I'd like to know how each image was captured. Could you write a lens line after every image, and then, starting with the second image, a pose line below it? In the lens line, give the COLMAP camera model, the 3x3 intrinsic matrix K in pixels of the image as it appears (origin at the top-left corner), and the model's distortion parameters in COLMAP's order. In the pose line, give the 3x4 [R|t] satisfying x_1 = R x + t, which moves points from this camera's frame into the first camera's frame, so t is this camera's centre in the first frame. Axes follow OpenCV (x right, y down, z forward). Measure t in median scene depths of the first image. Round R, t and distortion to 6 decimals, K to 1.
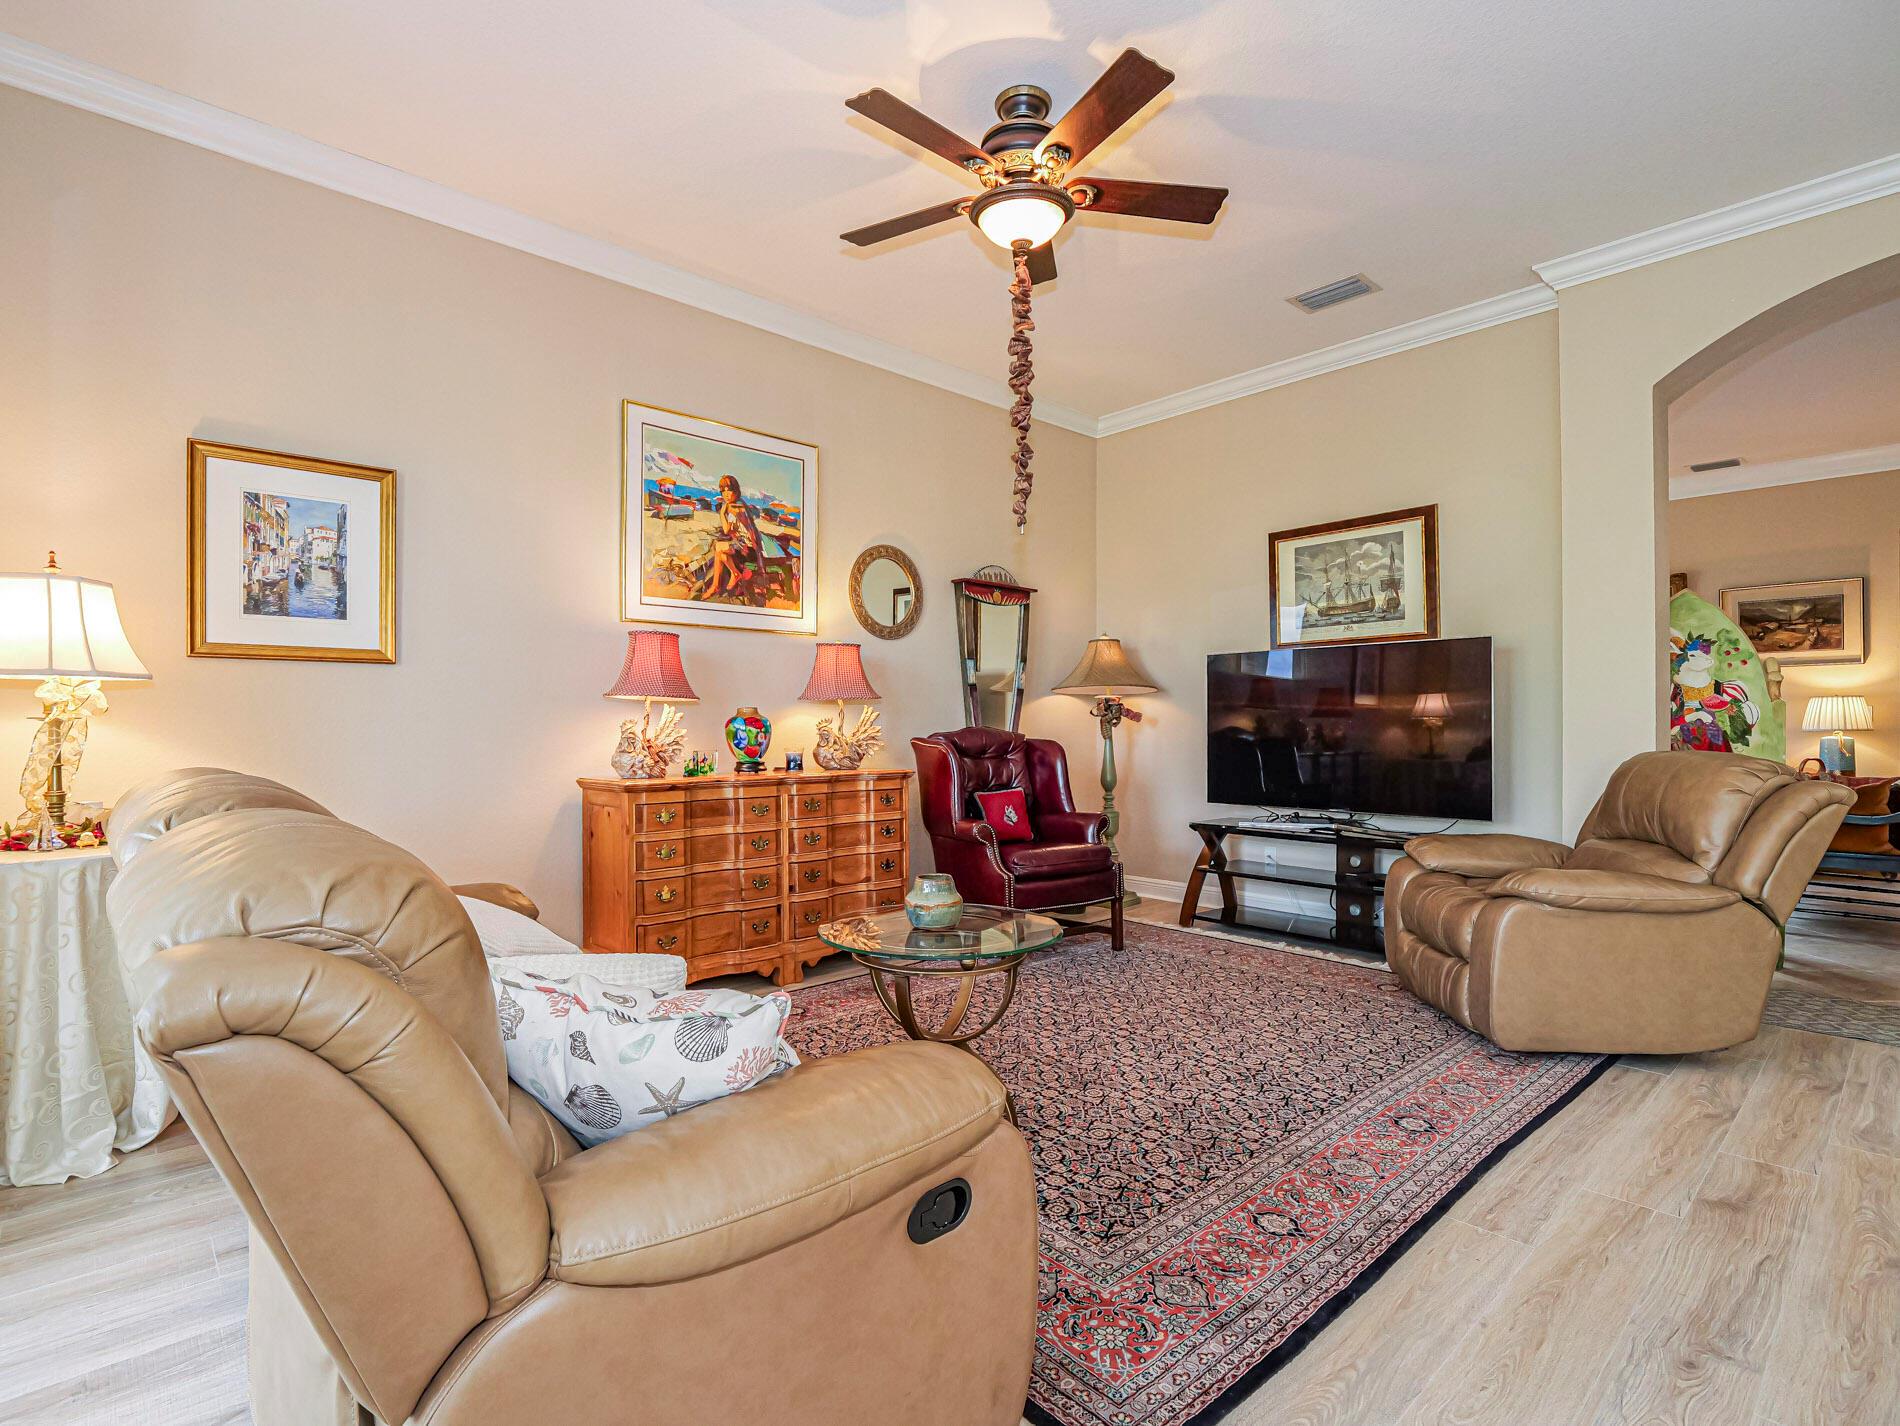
lens RADIAL K [[920.4, 0, 934.6], [0, 920.4, 712.5], [0, 0, 1]] dist [-0.014077, -0.001360]
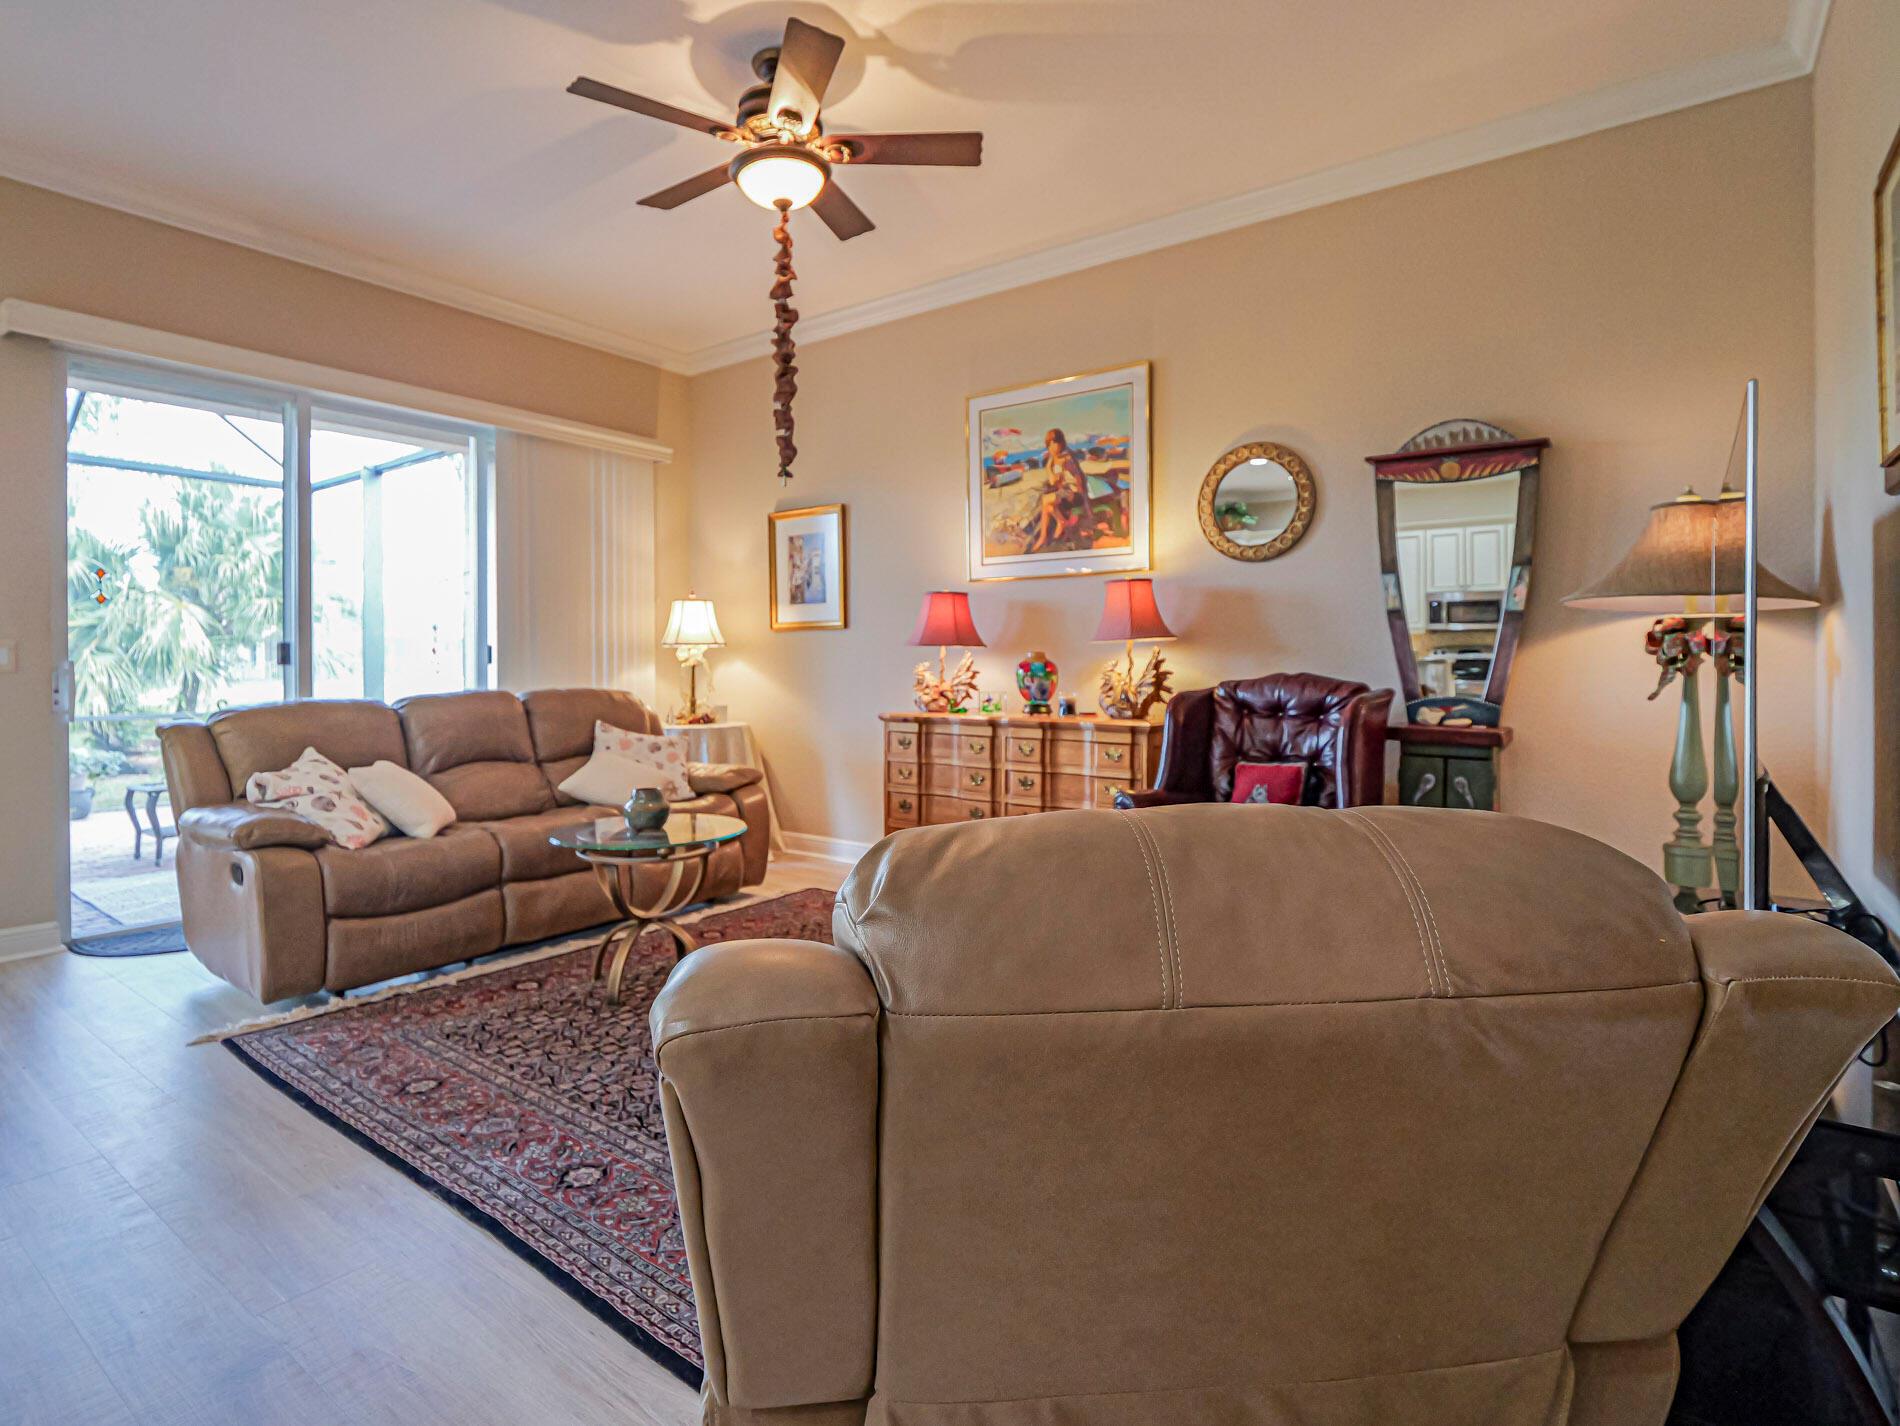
lens RADIAL K [[961.0, 0, 951.2], [0, 961.0, 653.4], [0, 0, 1]] dist [-0.002468, -0.000739]
pose [[0.203399, -0.011943, -0.979023, 0.825718], [0.011169, 0.999889, -0.009877, 0.005470], [0.979032, -0.008926, 0.203510, 0.672874]]
